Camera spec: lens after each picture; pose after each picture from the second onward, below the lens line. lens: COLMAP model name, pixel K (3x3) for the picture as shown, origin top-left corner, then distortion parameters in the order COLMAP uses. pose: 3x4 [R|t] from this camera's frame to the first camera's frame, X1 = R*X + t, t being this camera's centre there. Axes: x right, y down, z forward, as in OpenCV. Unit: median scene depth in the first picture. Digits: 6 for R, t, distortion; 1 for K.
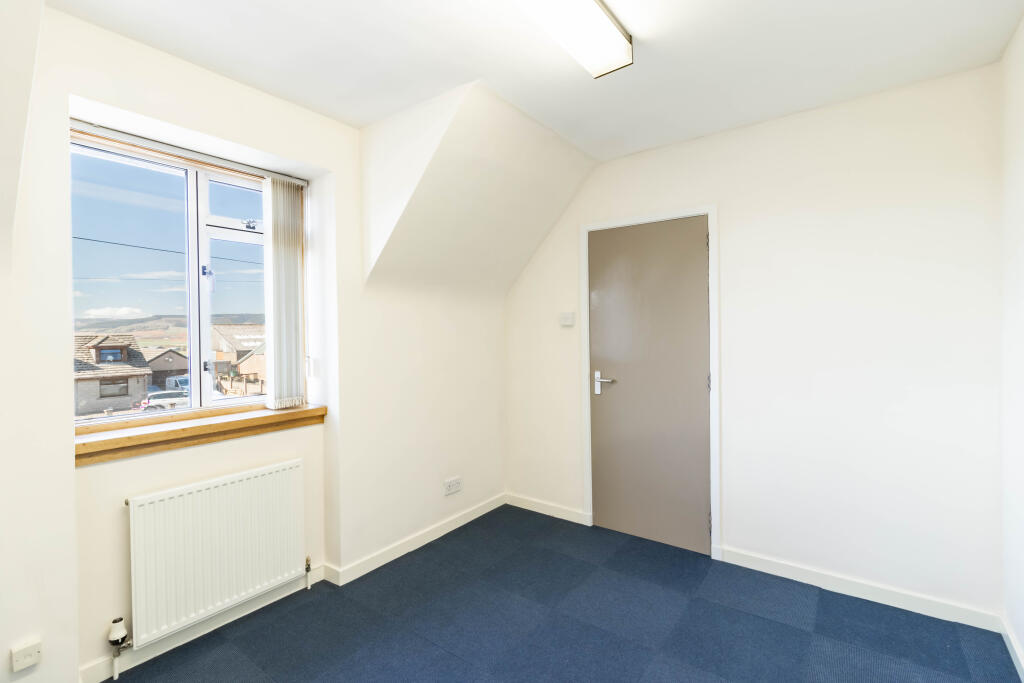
lens RADIAL K [[471.7, 0, 513.3], [0, 471.7, 335.8], [0, 0, 1]] dist [-0.000516, -0.000011]
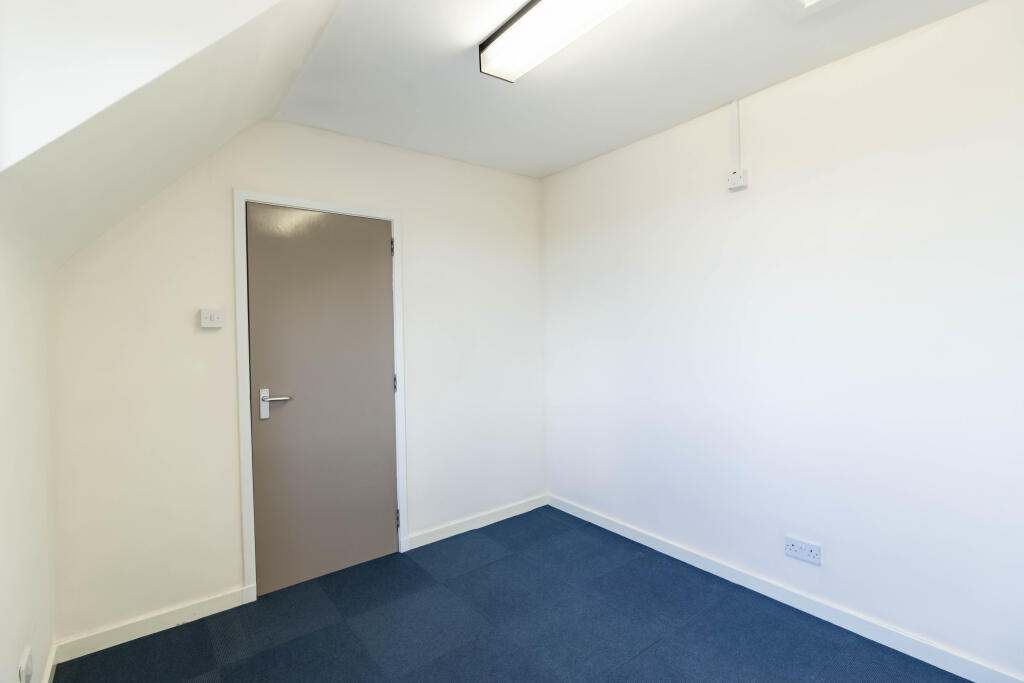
lens RADIAL K [[471.7, 0, 513.3], [0, 471.7, 335.8], [0, 0, 1]] dist [-0.000516, -0.000011]
pose [[0.271624, -0.001639, 0.962402, -0.505542], [0.033203, 0.999419, -0.007669, 0.011606], [-0.961831, 0.034038, 0.271520, 0.463261]]
